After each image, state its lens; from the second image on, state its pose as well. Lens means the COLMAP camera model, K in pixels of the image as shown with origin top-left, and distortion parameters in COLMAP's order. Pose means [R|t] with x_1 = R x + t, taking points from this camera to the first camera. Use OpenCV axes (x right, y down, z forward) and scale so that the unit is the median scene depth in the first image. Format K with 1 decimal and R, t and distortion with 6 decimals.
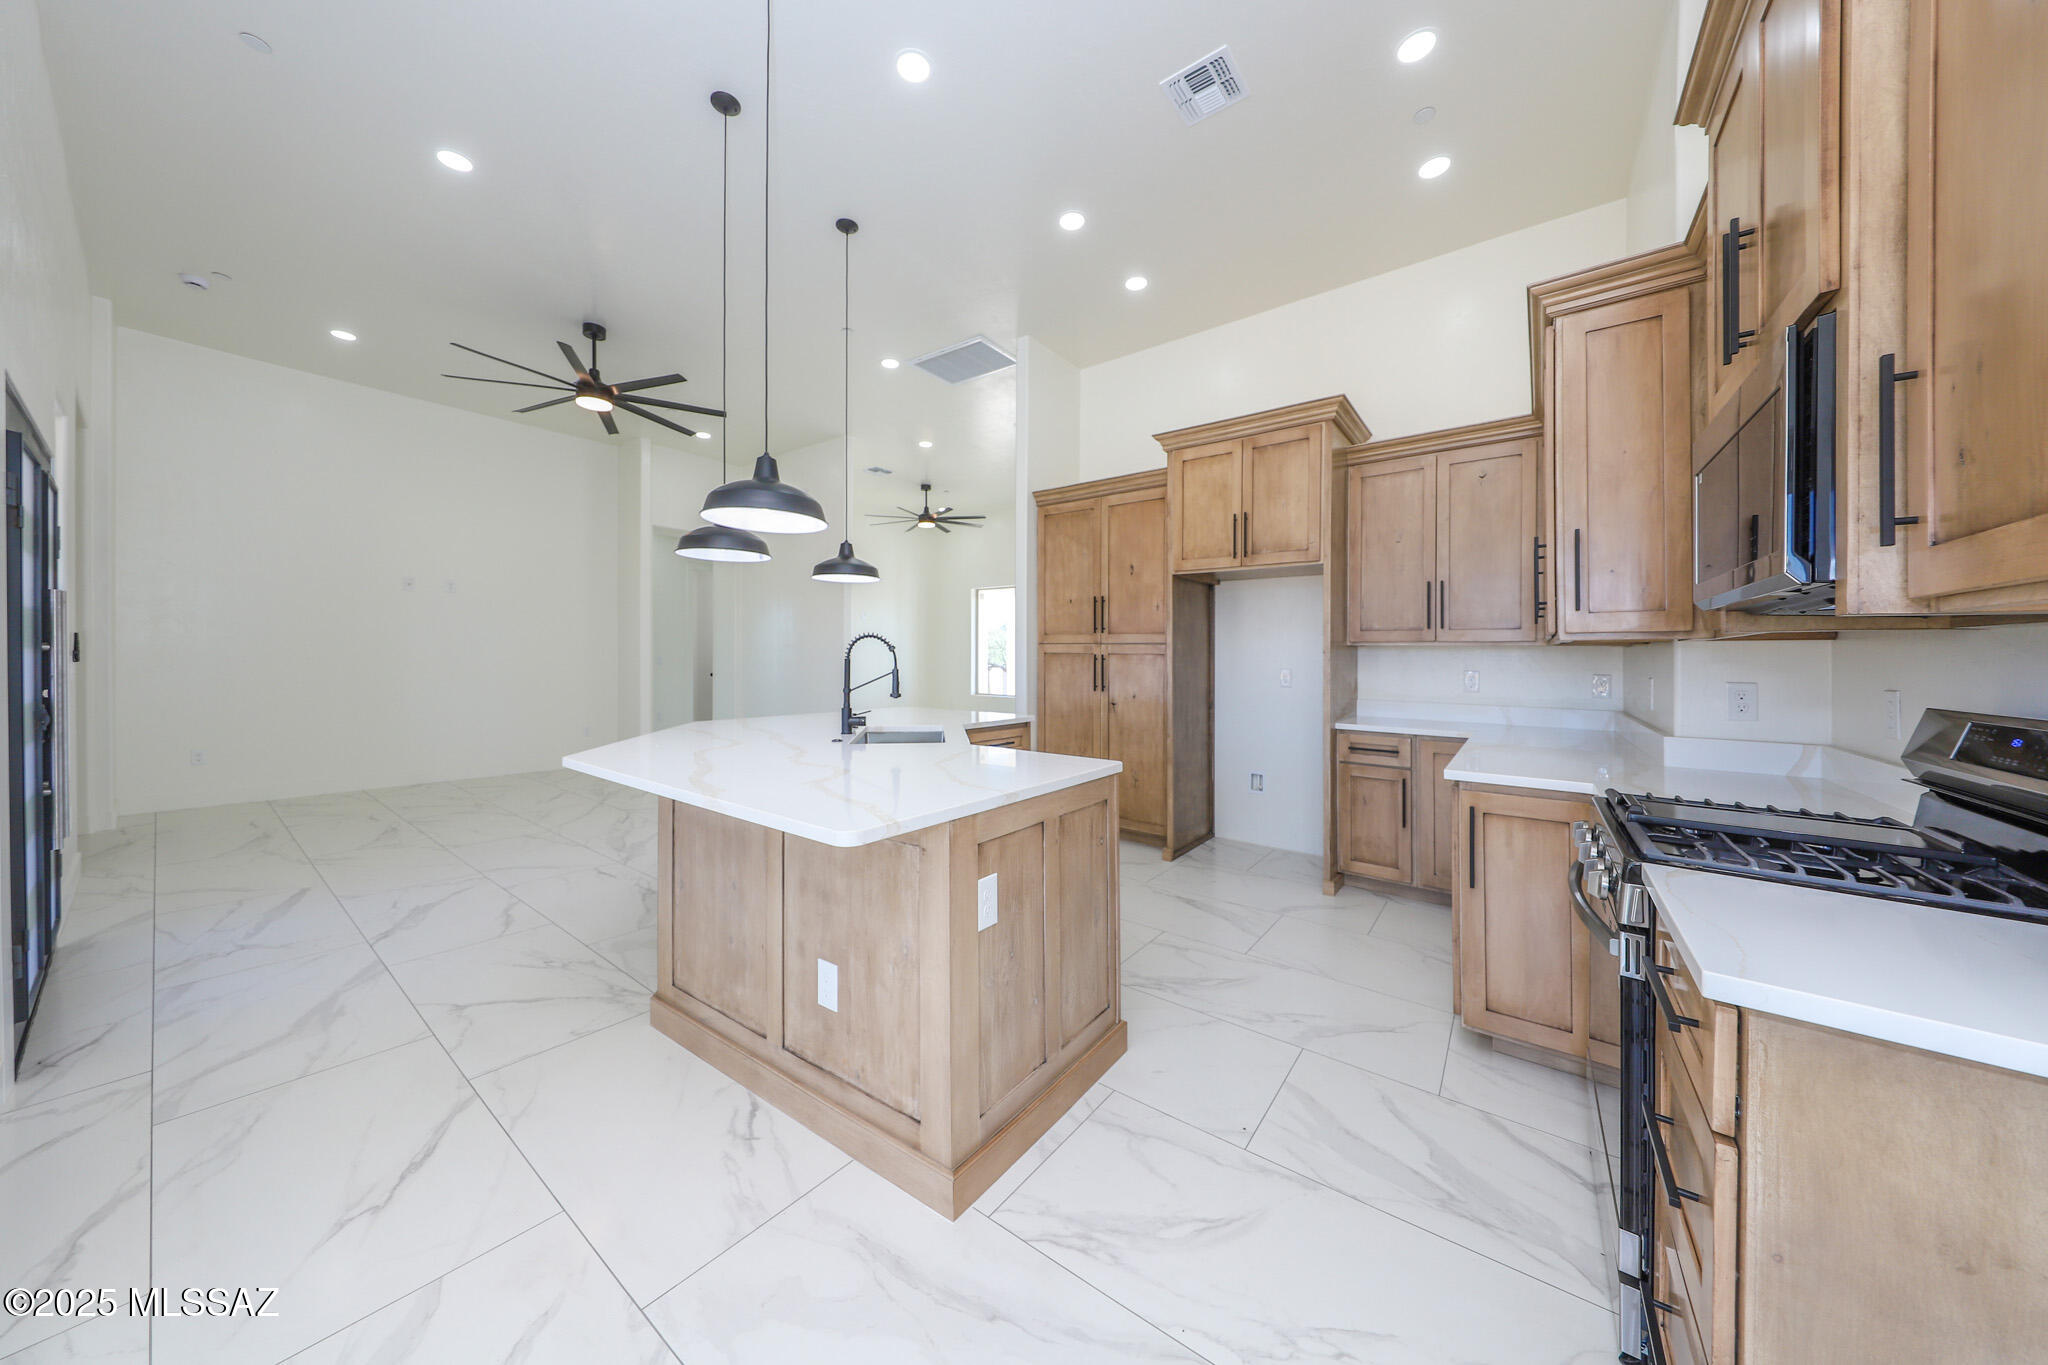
lens RADIAL K [[646.6, 0, 1027.2], [0, 646.6, 652.0], [0, 0, 1]] dist [0.103464, 0.000001]
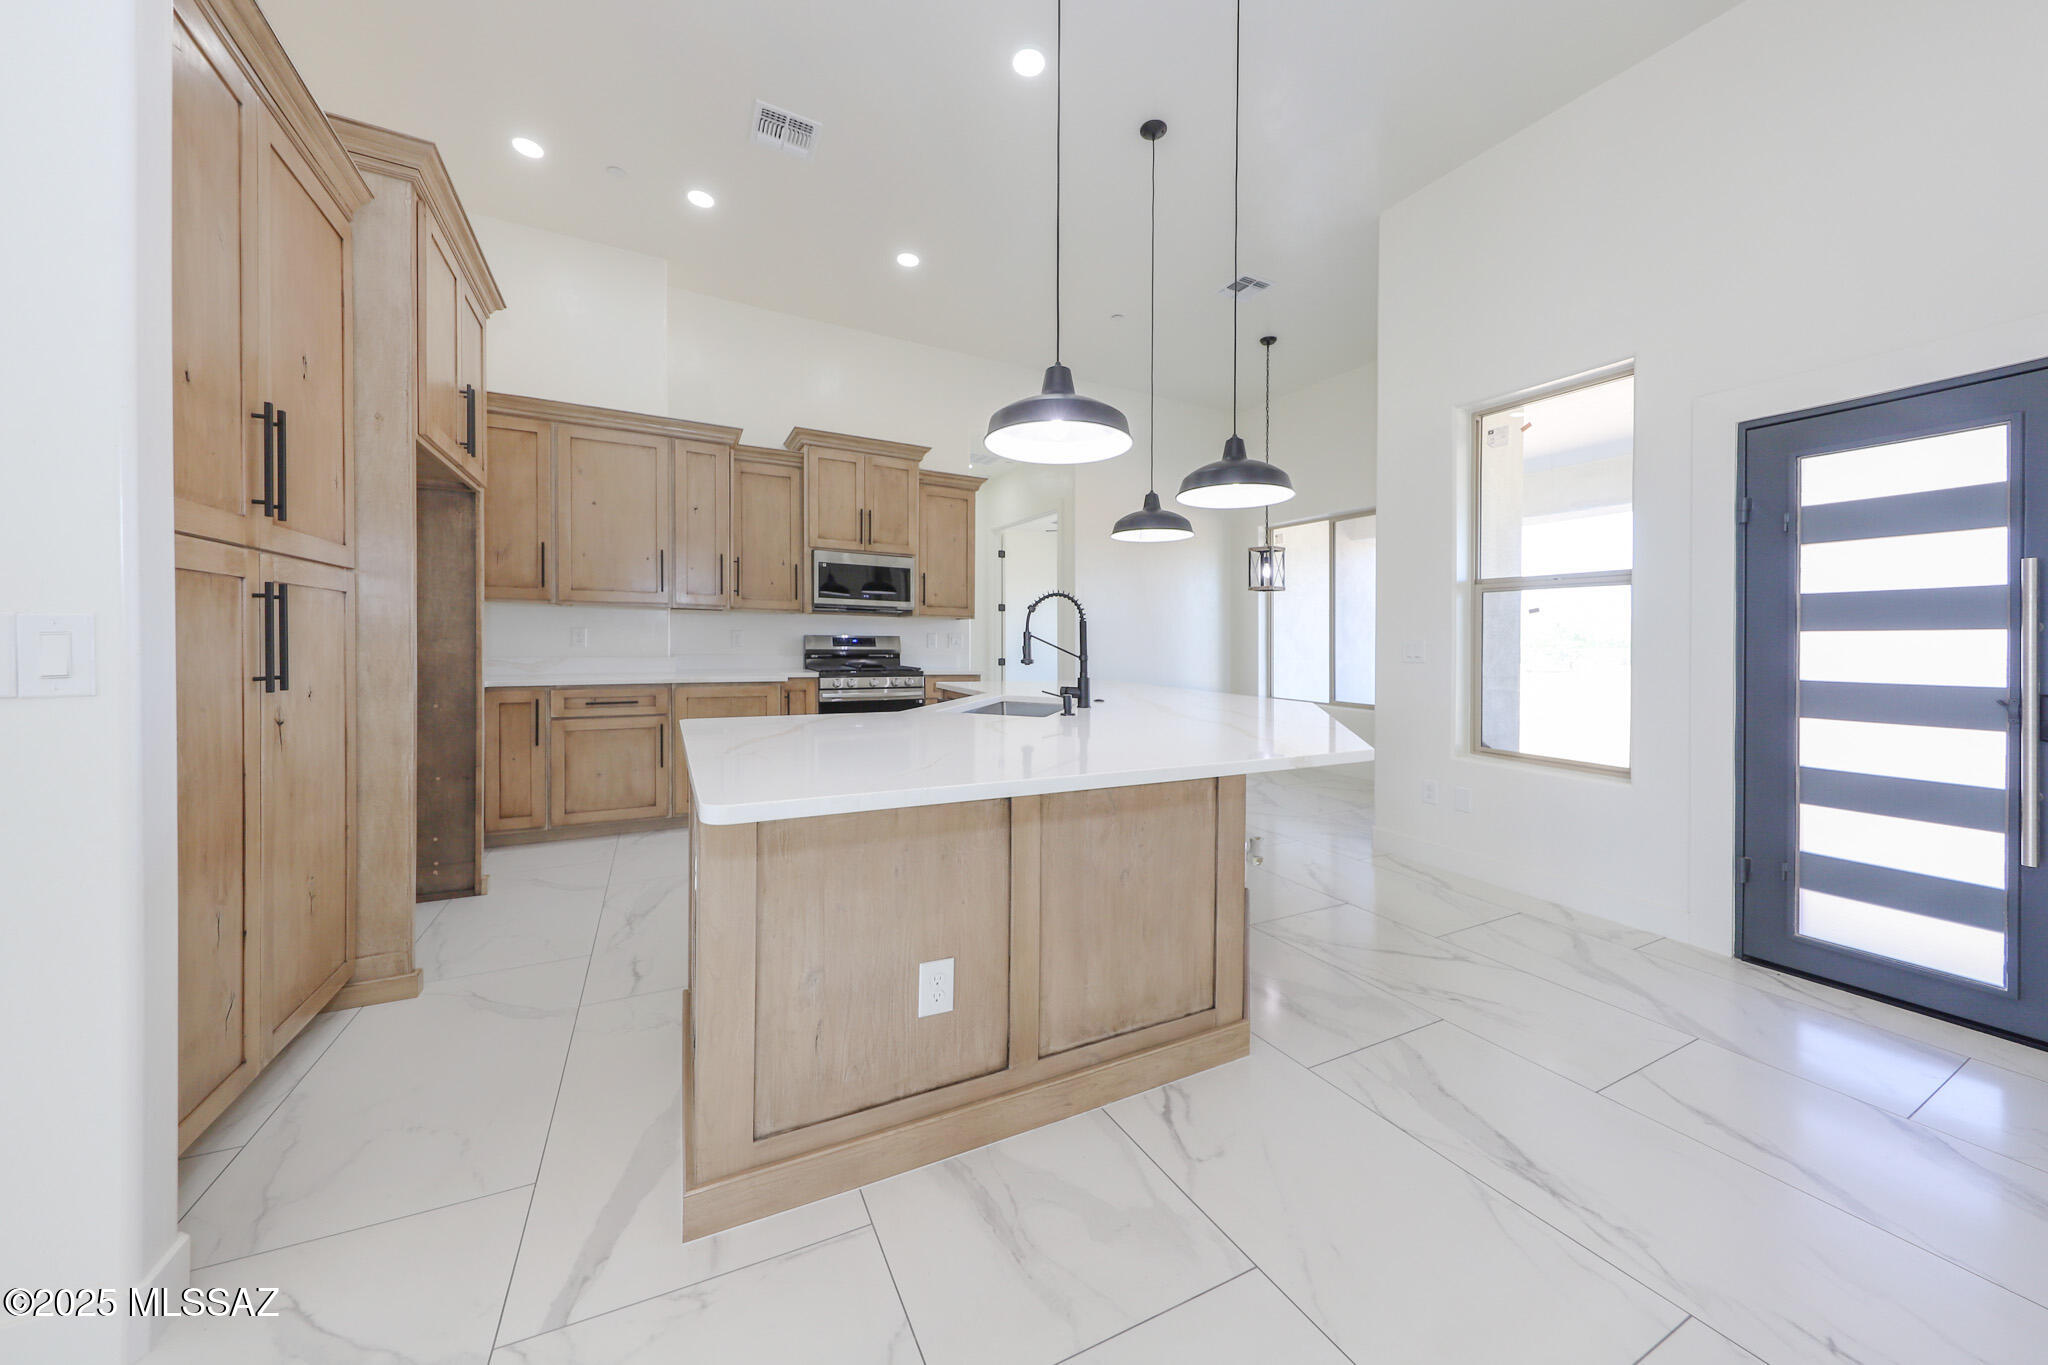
lens RADIAL K [[644.4, 0, 1029.3], [0, 644.4, 648.1], [0, 0, 1]] dist [-0.008733, -0.000082]
pose [[-0.921447, -0.015967, 0.388176, -0.467624], [-0.008495, 0.999744, 0.020957, 0.037869], [-0.388411, 0.016013, -0.921347, 1.665413]]
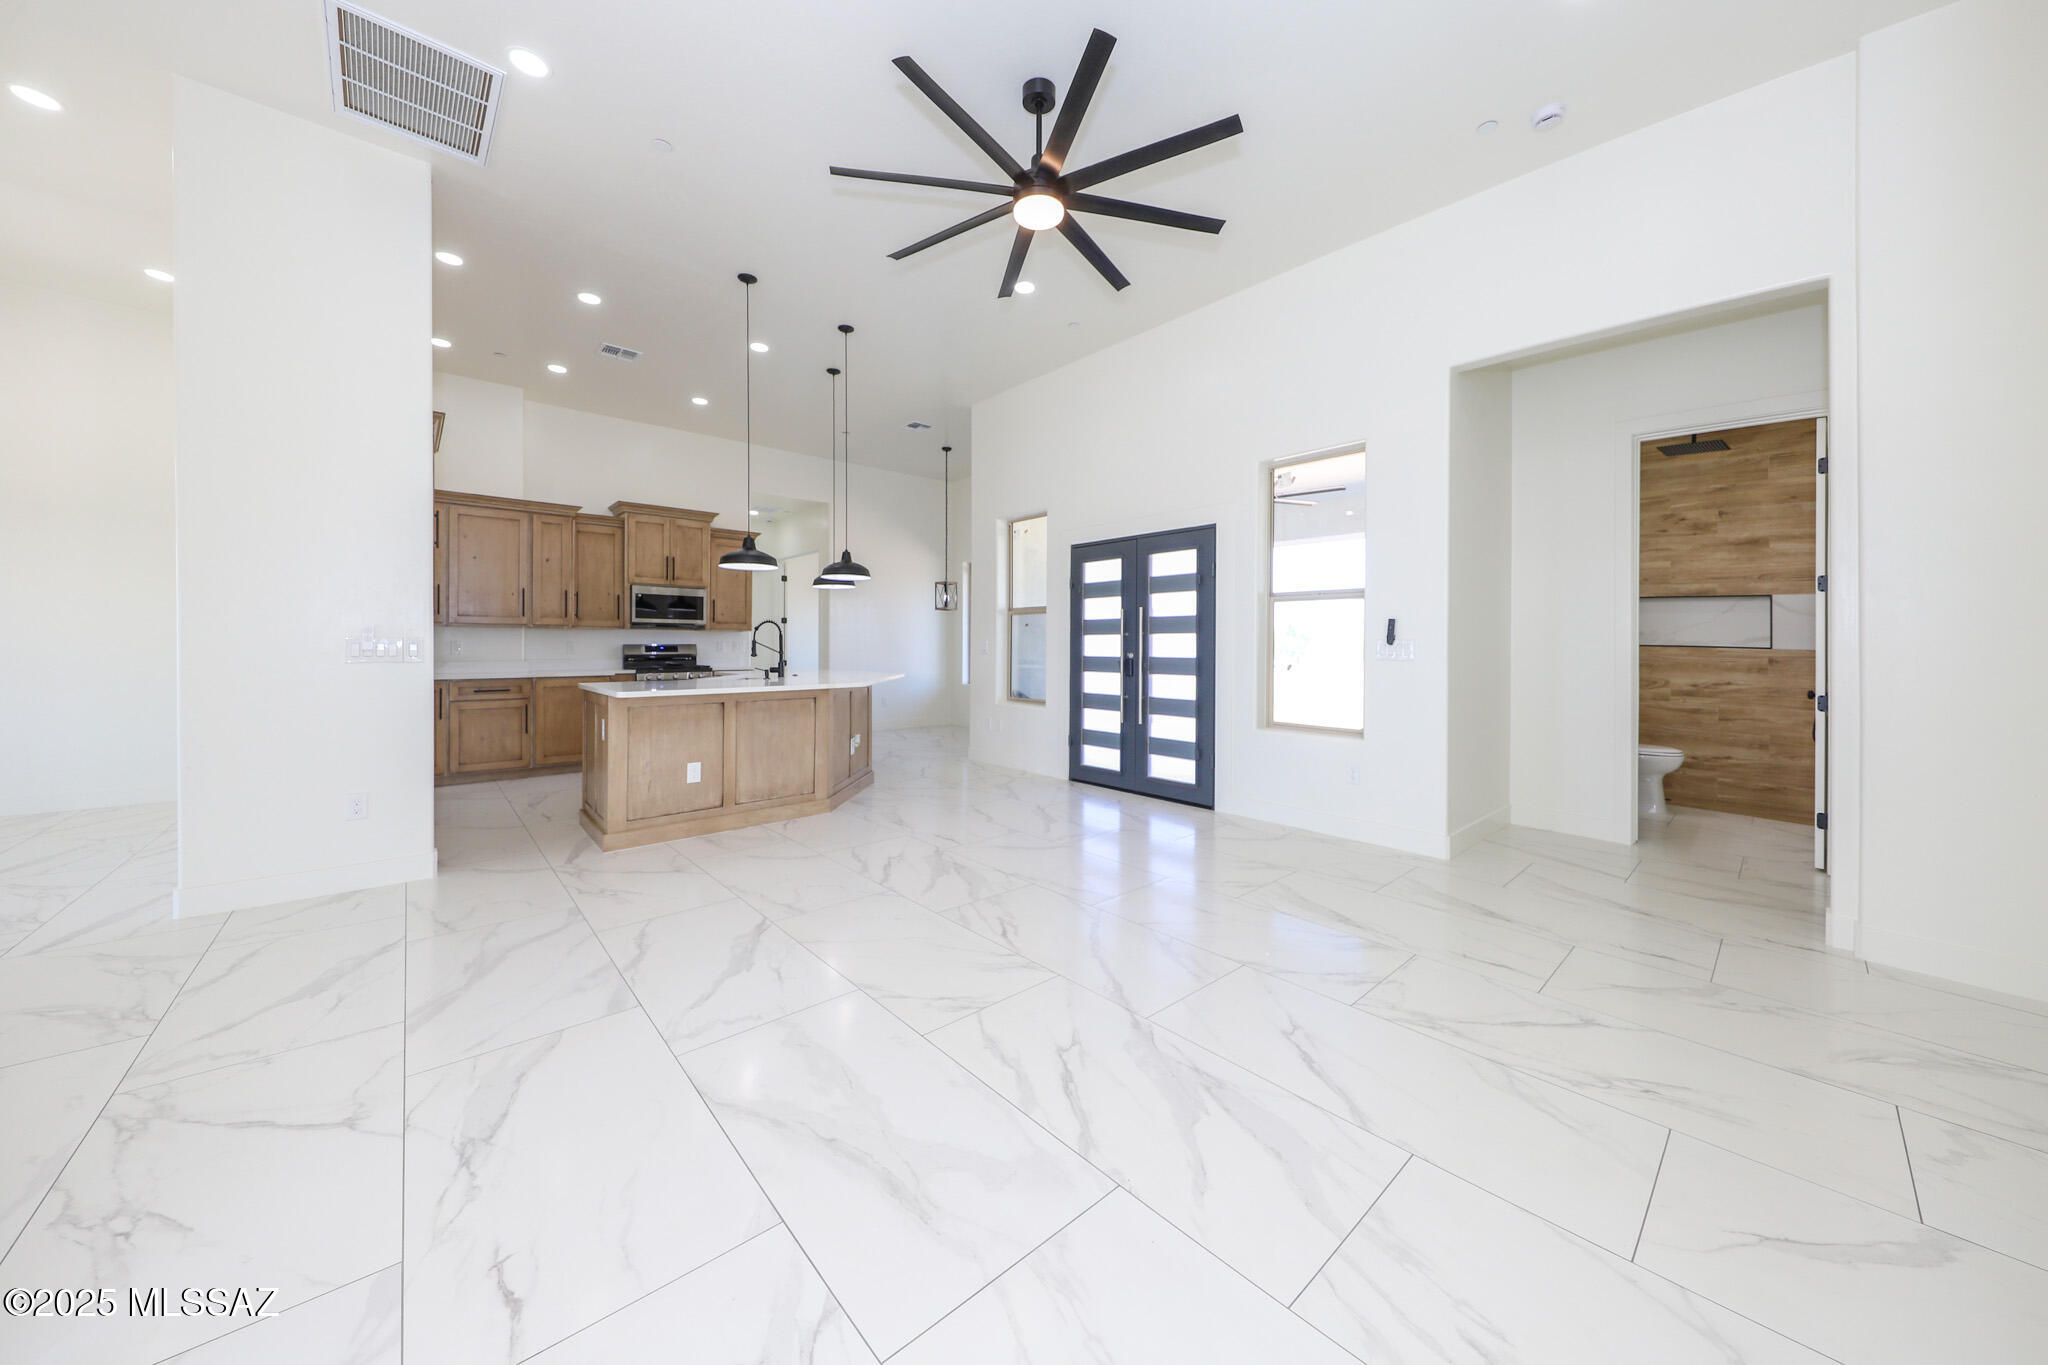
lens RADIAL K [[729.0, 0, 974.0], [0, 729.0, 640.0], [0, 0, 1]] dist [0.016133, 0.000008]
pose [[-0.965546, 0.005391, 0.260176, -1.169001], [0.005116, 0.999985, -0.001731, 0.039390], [-0.260181, -0.000341, -0.965560, 2.549989]]
